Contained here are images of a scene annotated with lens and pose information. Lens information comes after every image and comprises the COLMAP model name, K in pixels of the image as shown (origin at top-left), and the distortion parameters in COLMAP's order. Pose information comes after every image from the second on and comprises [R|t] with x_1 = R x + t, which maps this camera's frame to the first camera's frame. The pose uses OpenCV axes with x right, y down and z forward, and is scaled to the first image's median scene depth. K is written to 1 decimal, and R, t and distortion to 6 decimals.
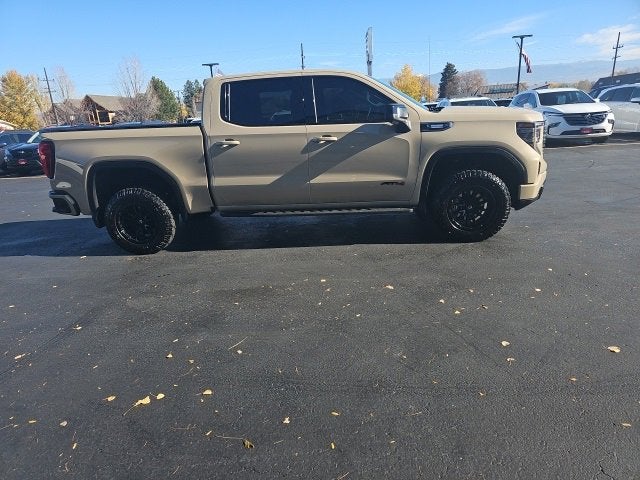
lens RADIAL K [[423.0, 0, 318.6], [0, 423.0, 241.6], [0, 0, 1]] dist [0.061476, -0.048719]
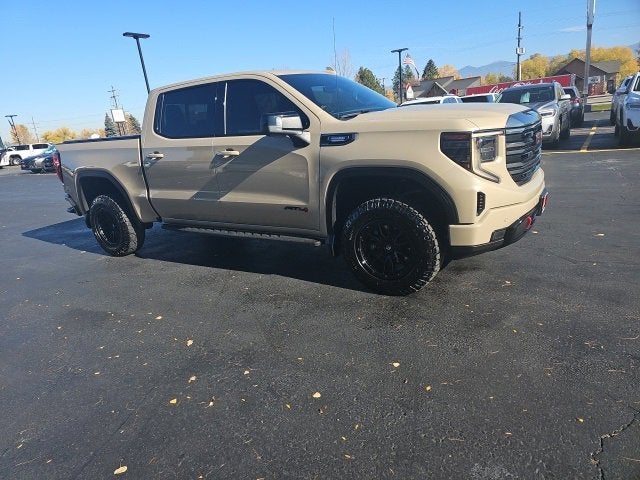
lens RADIAL K [[420.4, 0, 311.7], [0, 420.4, 242.2], [0, 0, 1]] dist [0.061873, -0.046536]
pose [[0.882623, 0.103579, -0.458528, 0.567350], [-0.086974, 0.994564, 0.057250, -0.119678], [0.461965, -0.010650, 0.886834, 0.292345]]
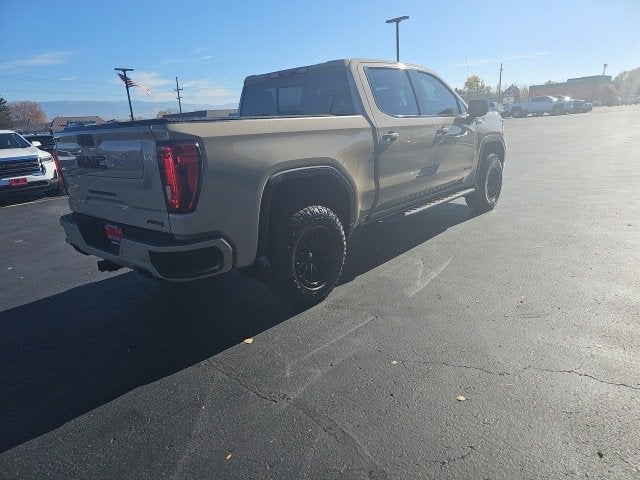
lens RADIAL K [[420.4, 0, 311.7], [0, 420.4, 242.2], [0, 0, 1]] dist [0.061873, -0.046536]
pose [[0.609699, -0.198160, 0.767463, -0.988389], [0.252538, 0.966351, 0.048888, -0.106772], [-0.751327, 0.164006, 0.639226, 0.606750]]
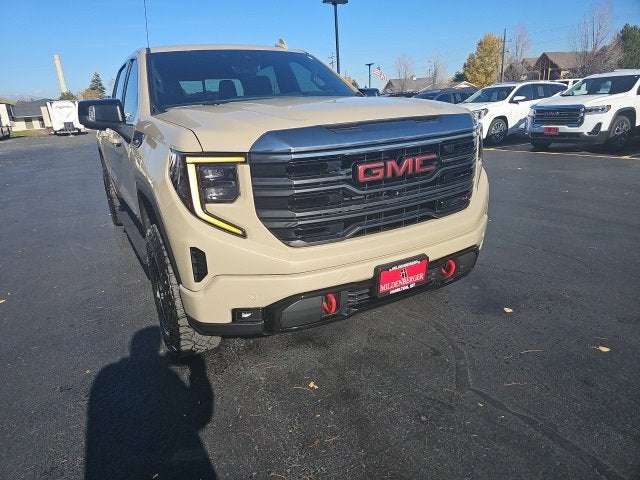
lens RADIAL K [[420.2, 0, 312.2], [0, 420.2, 234.9], [0, 0, 1]] dist [0.062035, -0.046419]
pose [[0.553096, 0.274582, -0.786568, 0.863558], [-0.213809, 0.959288, 0.184532, -0.286872], [0.805215, 0.066111, 0.589287, 0.809251]]
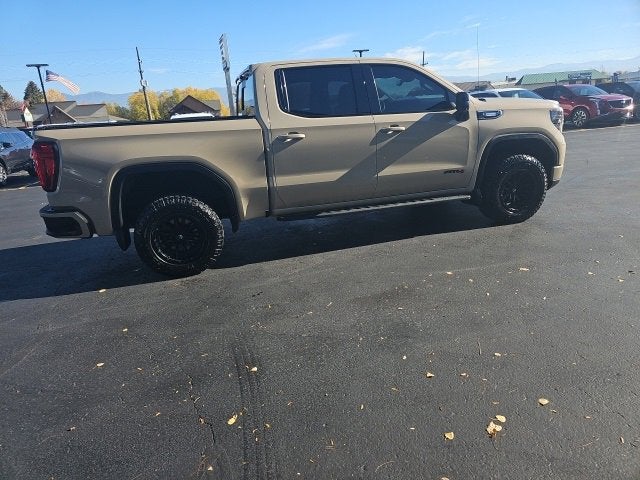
lens RADIAL K [[421.0, 0, 315.8], [0, 421.0, 238.8], [0, 0, 1]] dist [0.062440, -0.049104]
pose [[0.936770, -0.105432, 0.333685, -0.476410], [0.113269, 0.993556, -0.004061, -0.011513], [-0.331107, 0.041600, 0.942676, 0.162126]]
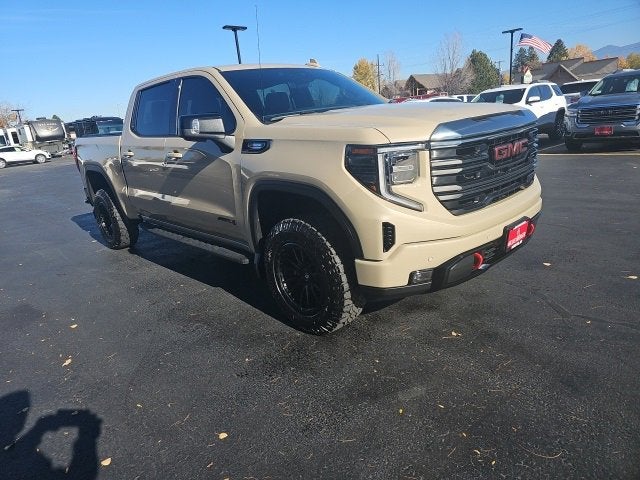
lens RADIAL K [[420.2, 0, 312.2], [0, 420.2, 234.9], [0, 0, 1]] dist [0.062035, -0.046419]
pose [[0.745445, 0.168320, -0.644965, 0.741360], [-0.139506, 0.985560, 0.095967, -0.198557], [0.651805, 0.018438, 0.758162, 0.536586]]
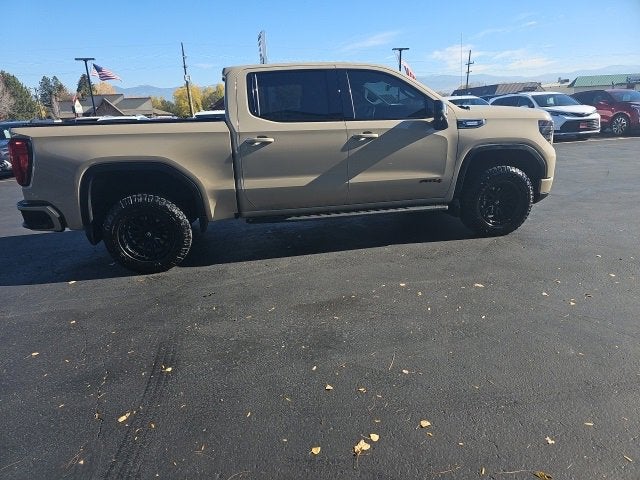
lens RADIAL K [[422.1, 0, 317.7], [0, 422.1, 242.2], [0, 0, 1]] dist [0.065970, -0.055929]
pose [[0.964511, -0.061444, 0.256794, -0.334458], [0.063495, 0.997982, 0.000307, -0.011431], [-0.256294, 0.016009, 0.966466, 0.112313]]
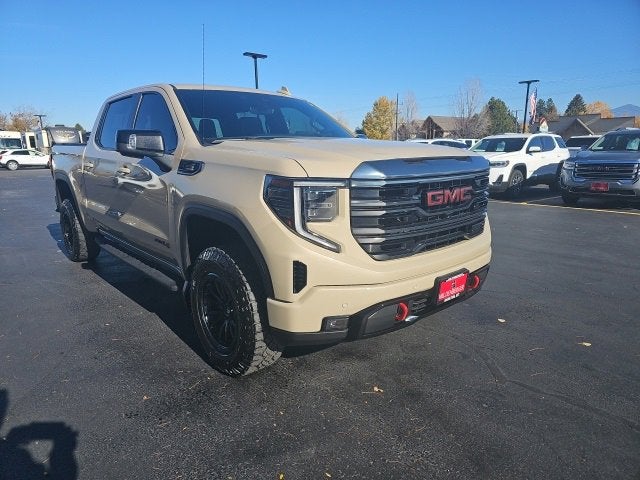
lens RADIAL K [[421.0, 0, 315.8], [0, 421.0, 238.8], [0, 0, 1]] dist [0.062440, -0.049104]
pose [[0.721025, 0.197673, -0.664115, 0.795264], [-0.229184, 0.972534, 0.040649, -0.223766], [0.653909, 0.122896, 0.746525, 0.635260]]
